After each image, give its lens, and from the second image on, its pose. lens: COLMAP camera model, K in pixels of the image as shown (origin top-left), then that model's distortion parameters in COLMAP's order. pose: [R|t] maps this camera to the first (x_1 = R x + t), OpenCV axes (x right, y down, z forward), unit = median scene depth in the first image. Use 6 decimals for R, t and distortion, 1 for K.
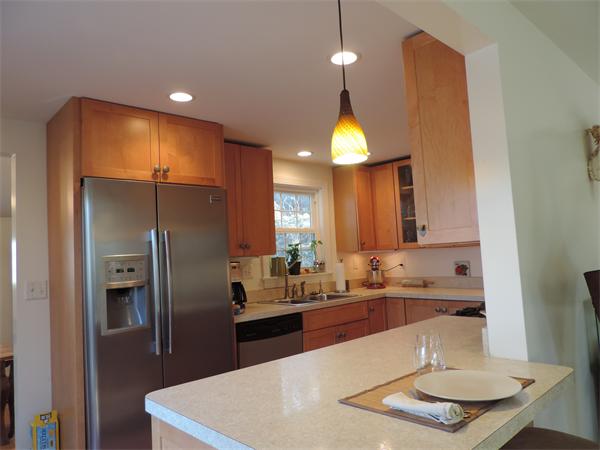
lens RADIAL K [[429.1, 0, 302.6], [0, 429.1, 229.4], [0, 0, 1]] dist [-0.000748, -0.000694]
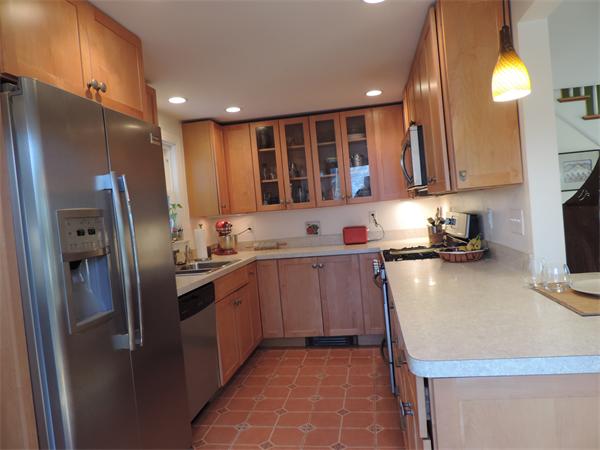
lens RADIAL K [[429.1, 0, 301.1], [0, 429.1, 222.1], [0, 0, 1]] dist [-0.000748, -0.000694]
pose [[0.792936, -0.030395, 0.608547, -0.298866], [0.007808, 0.999180, 0.039733, 0.030965], [-0.609256, -0.026754, 0.792522, 0.154288]]
